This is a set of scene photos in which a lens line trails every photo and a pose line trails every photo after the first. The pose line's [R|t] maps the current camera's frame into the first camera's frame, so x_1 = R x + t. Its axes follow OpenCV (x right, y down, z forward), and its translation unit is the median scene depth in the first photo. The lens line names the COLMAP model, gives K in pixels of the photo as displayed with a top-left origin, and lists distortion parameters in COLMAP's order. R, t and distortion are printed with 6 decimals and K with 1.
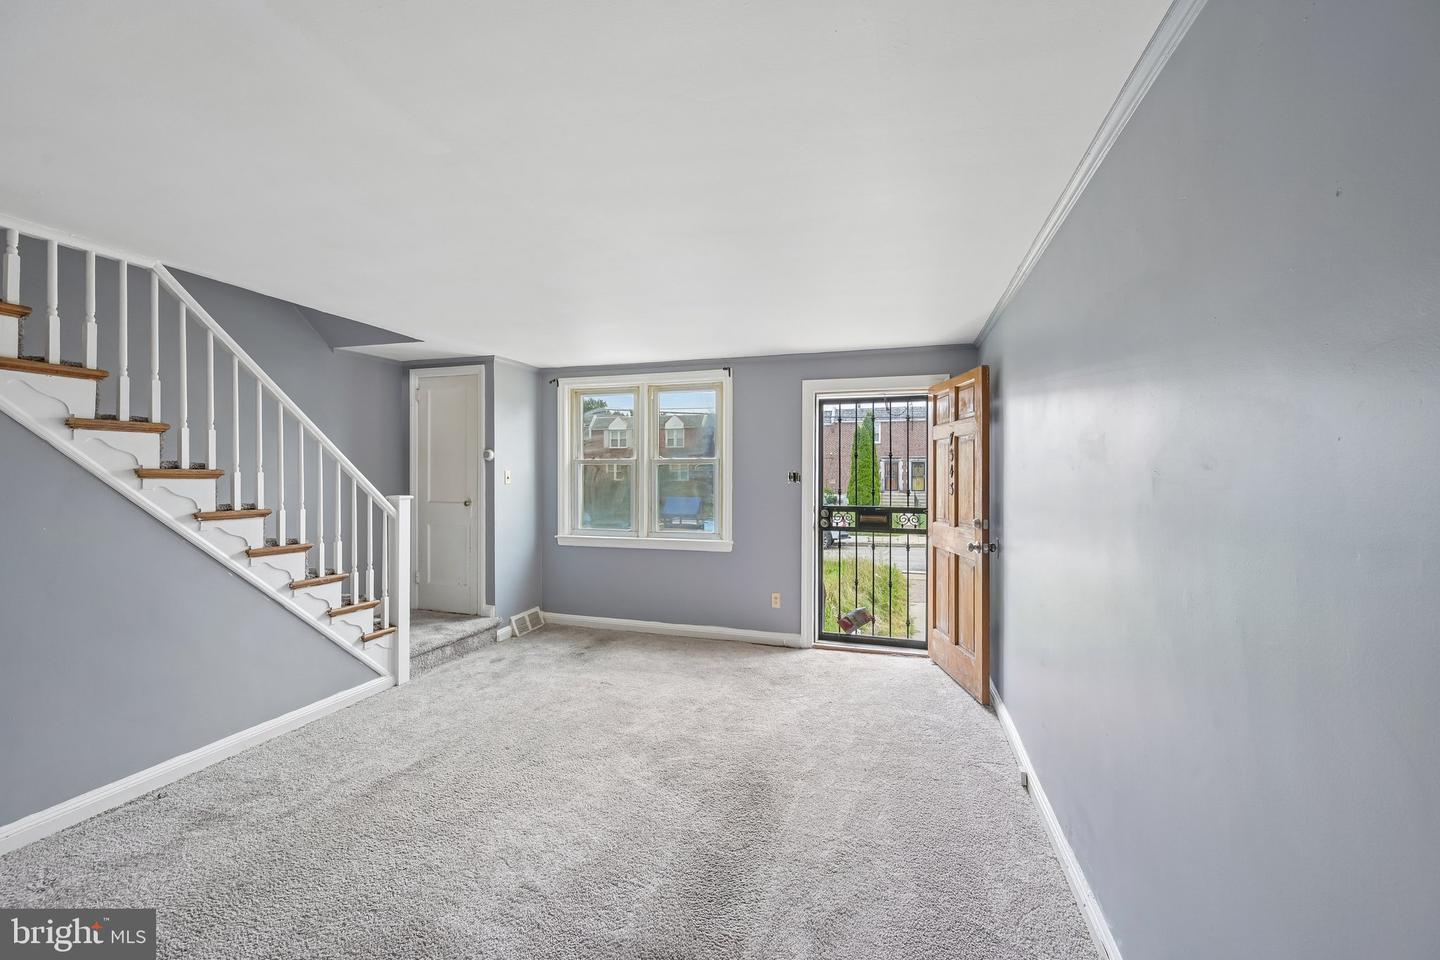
lens RADIAL K [[581.2, 0, 718.3], [0, 581.2, 473.9], [0, 0, 1]] dist [-0.012089, 0.000199]
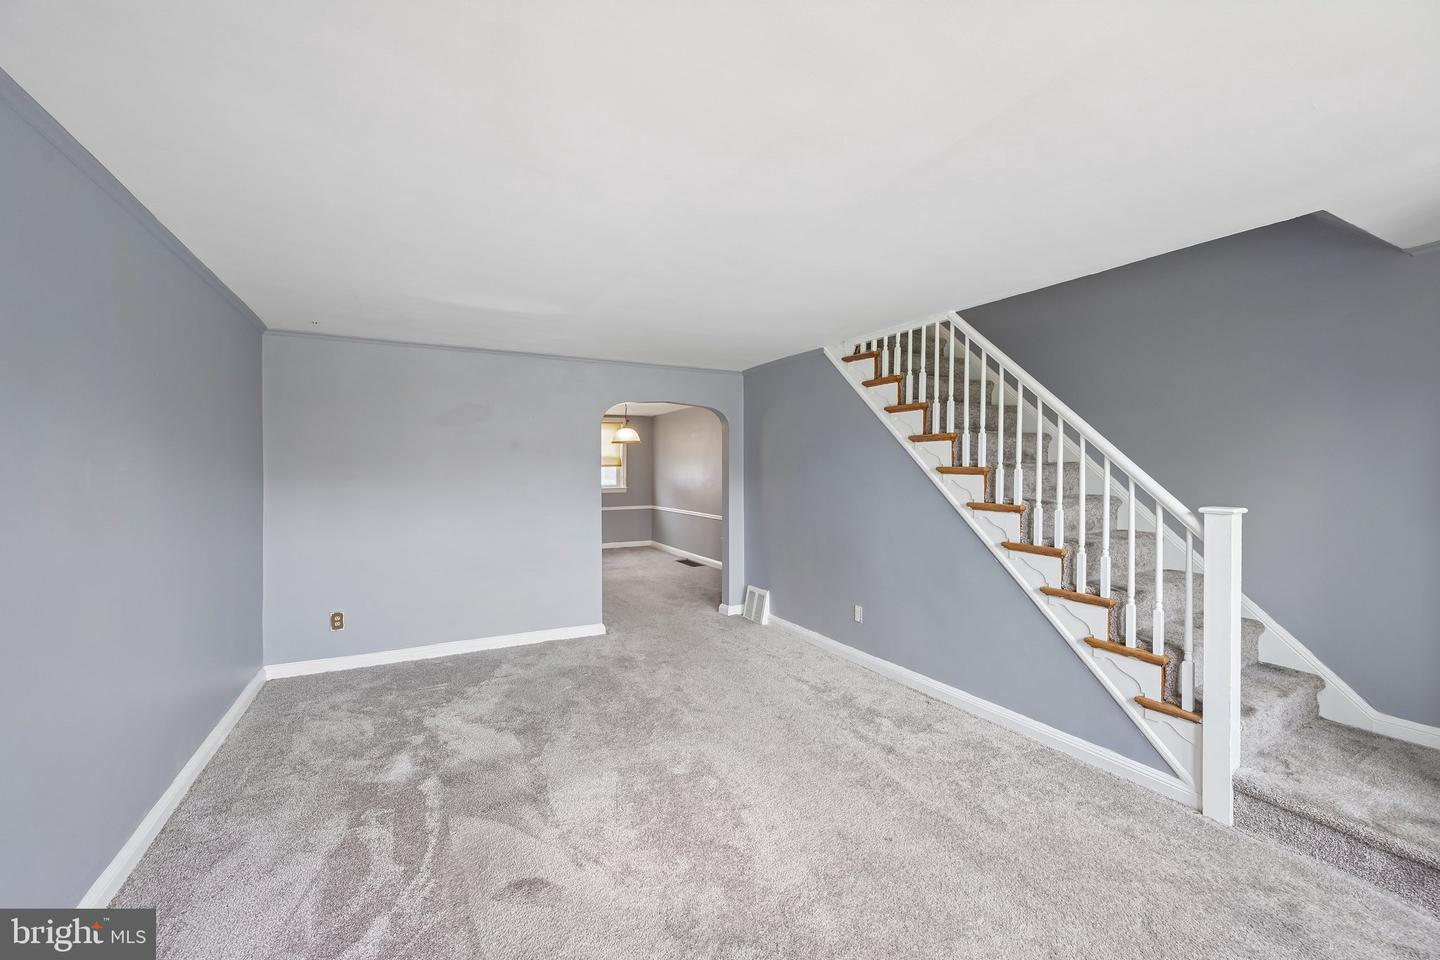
lens RADIAL K [[581.2, 0, 720.6], [0, 581.2, 480.6], [0, 0, 1]] dist [-0.012089, 0.000199]
pose [[-0.719670, 0.009939, -0.694246, 0.263058], [-0.001496, 0.999873, 0.015864, 0.001912], [0.694315, 0.012456, -0.719563, 1.200594]]
